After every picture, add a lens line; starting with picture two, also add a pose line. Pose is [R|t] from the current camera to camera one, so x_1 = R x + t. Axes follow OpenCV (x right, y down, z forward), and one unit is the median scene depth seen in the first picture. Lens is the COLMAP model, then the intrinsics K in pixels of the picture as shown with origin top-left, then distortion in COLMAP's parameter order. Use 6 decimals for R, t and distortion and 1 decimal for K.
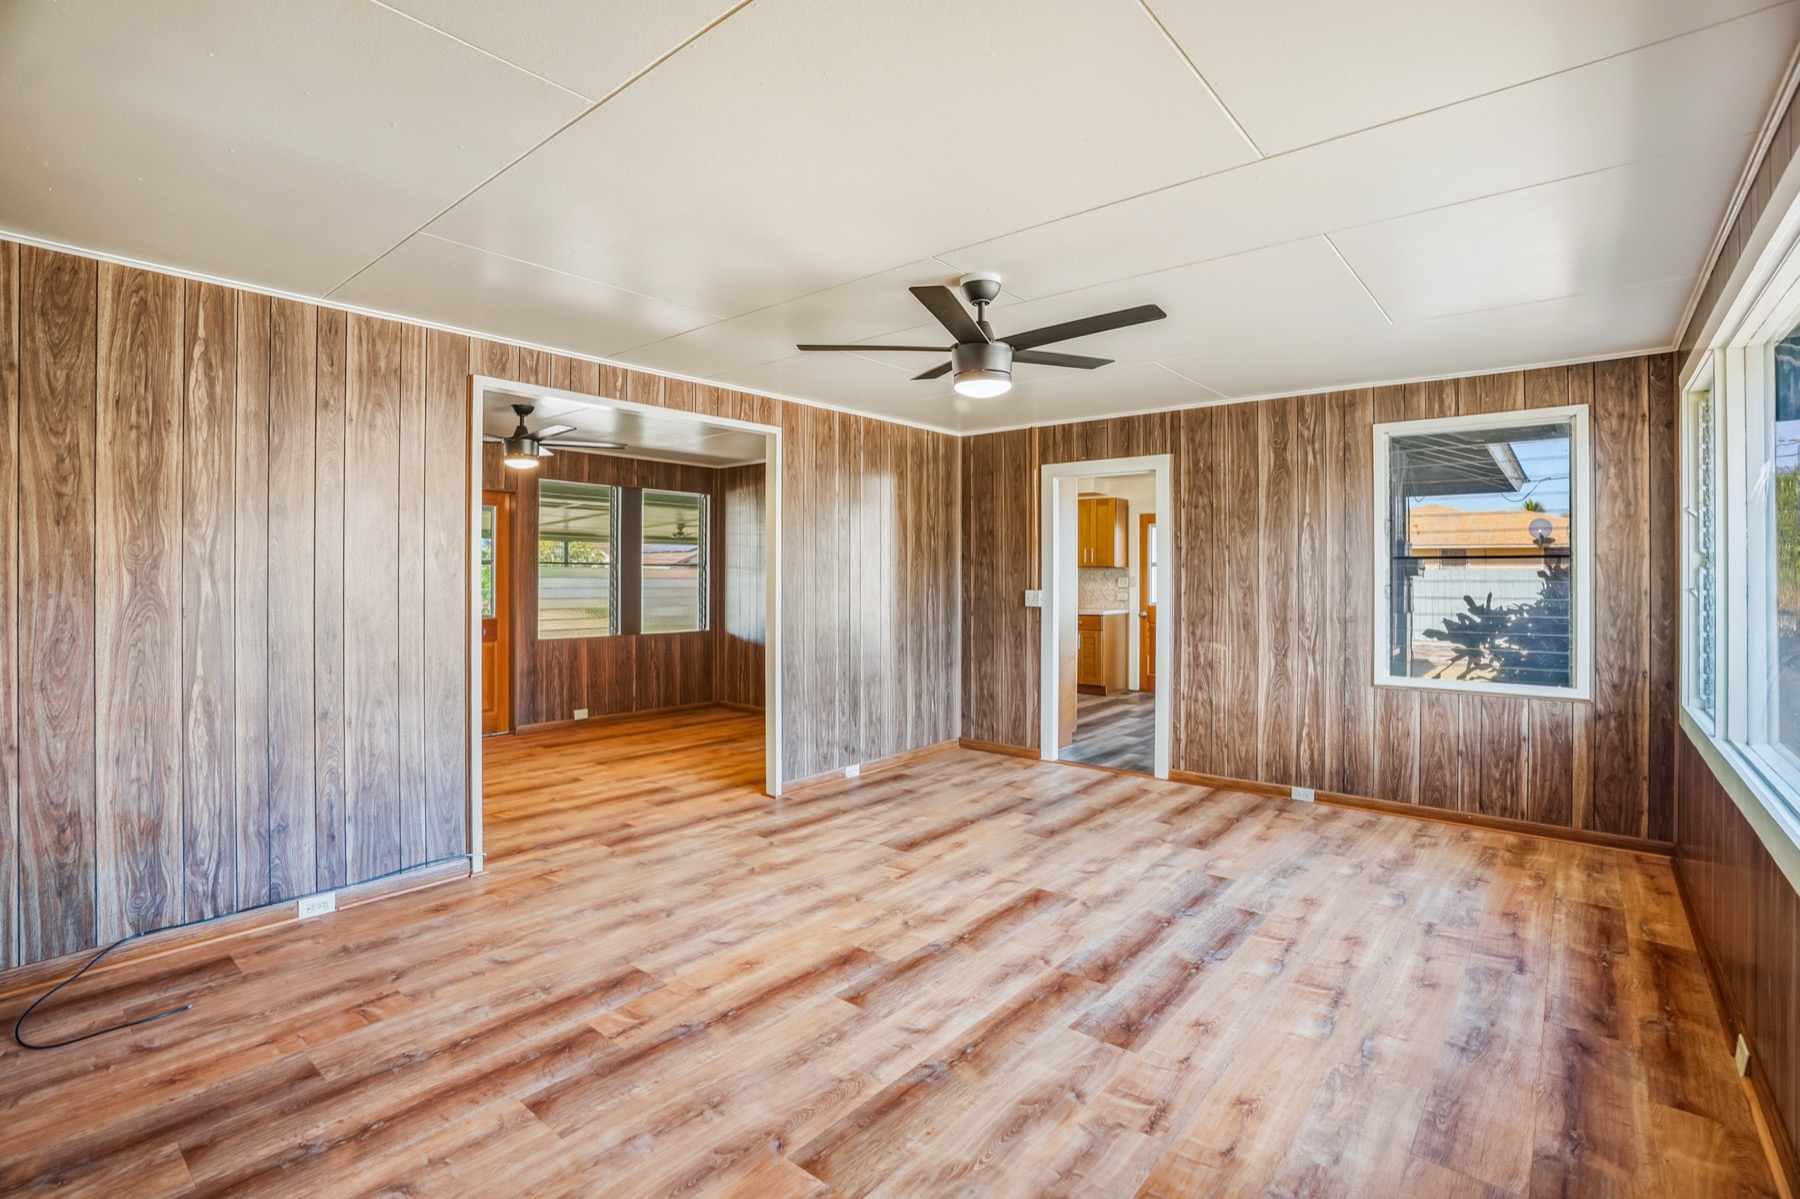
lens RADIAL K [[829.9, 0, 896.2], [0, 829.9, 572.2], [0, 0, 1]] dist [-0.037724, 0.009574]
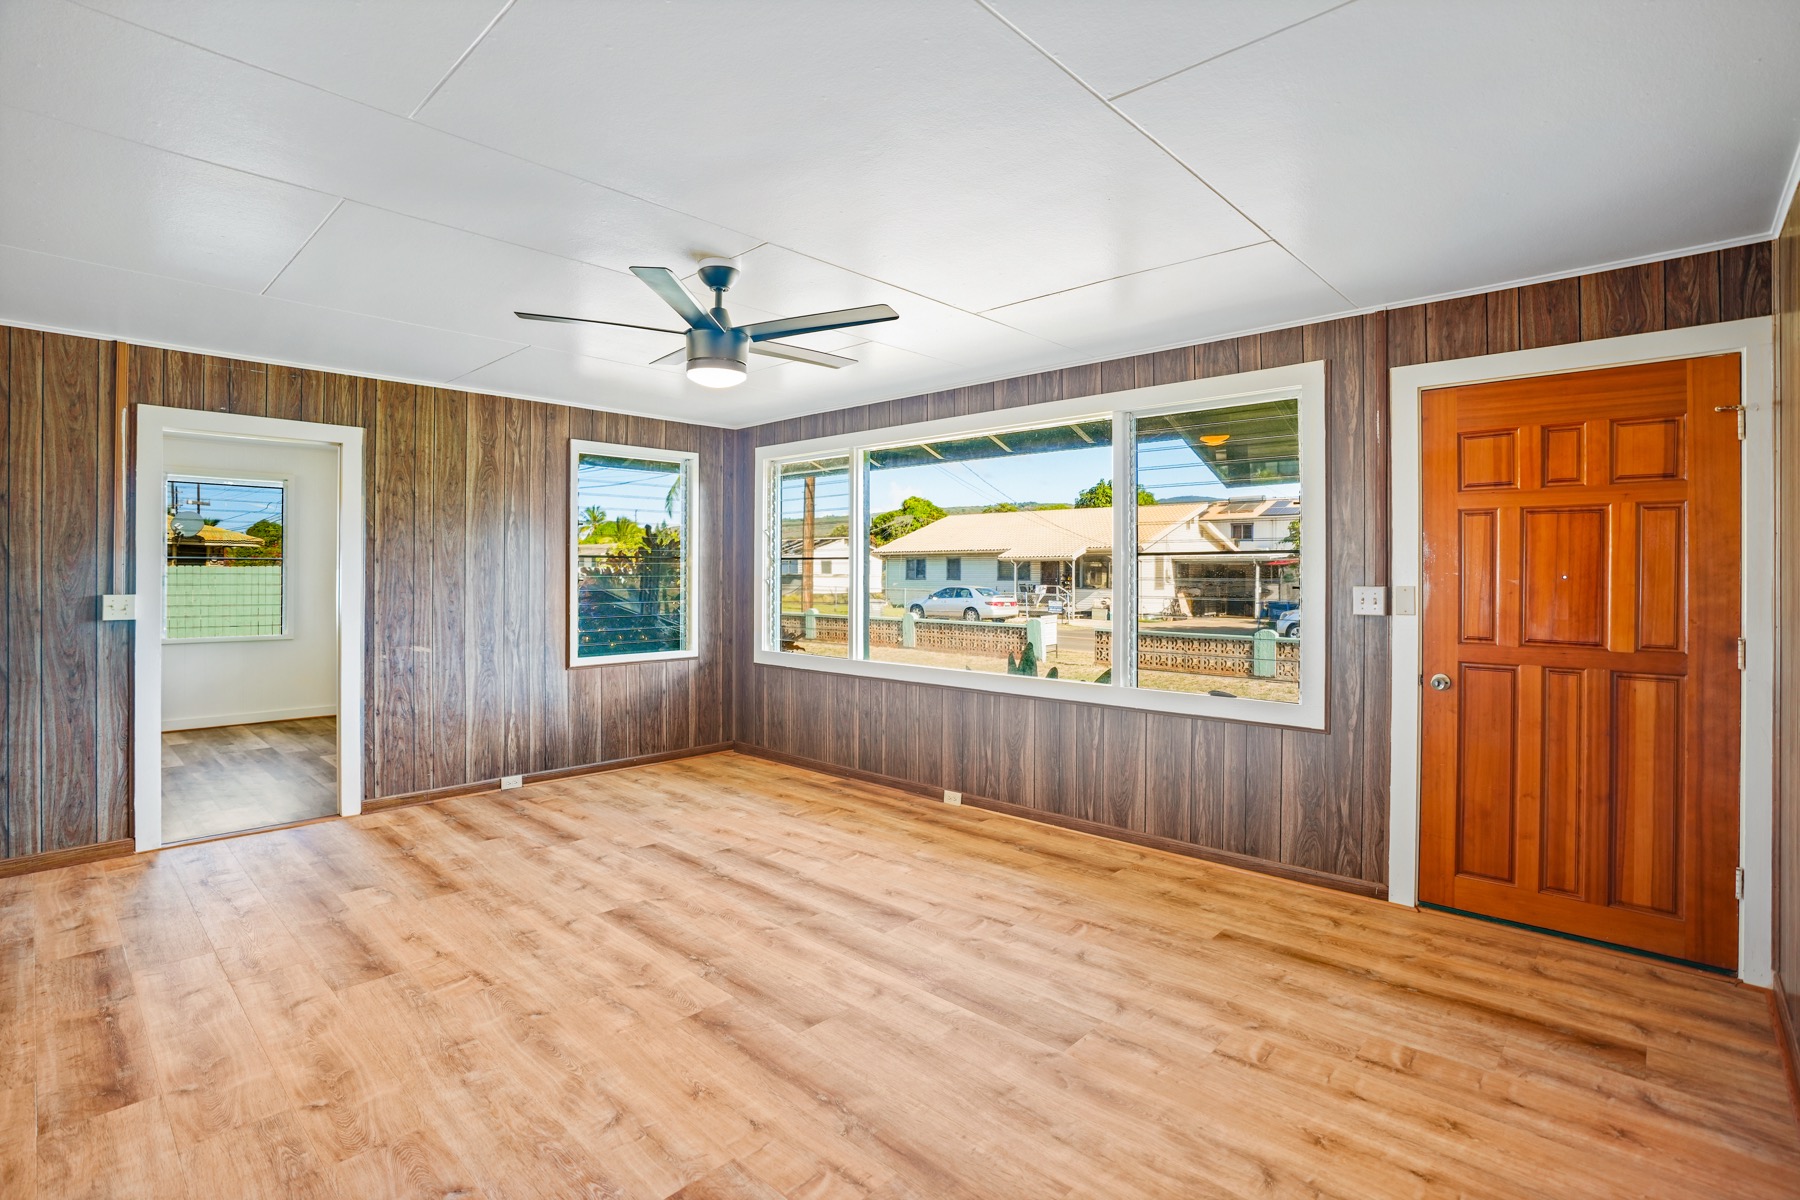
lens RADIAL K [[849.9, 0, 899.0], [0, 849.9, 573.0], [0, 0, 1]] dist [-0.110912, 0.047676]
pose [[0.064959, 0.000131, 0.997888, -0.620019], [-0.000272, 1.000000, -0.000113, 0.006994], [-0.997888, -0.000264, 0.064959, 0.532330]]
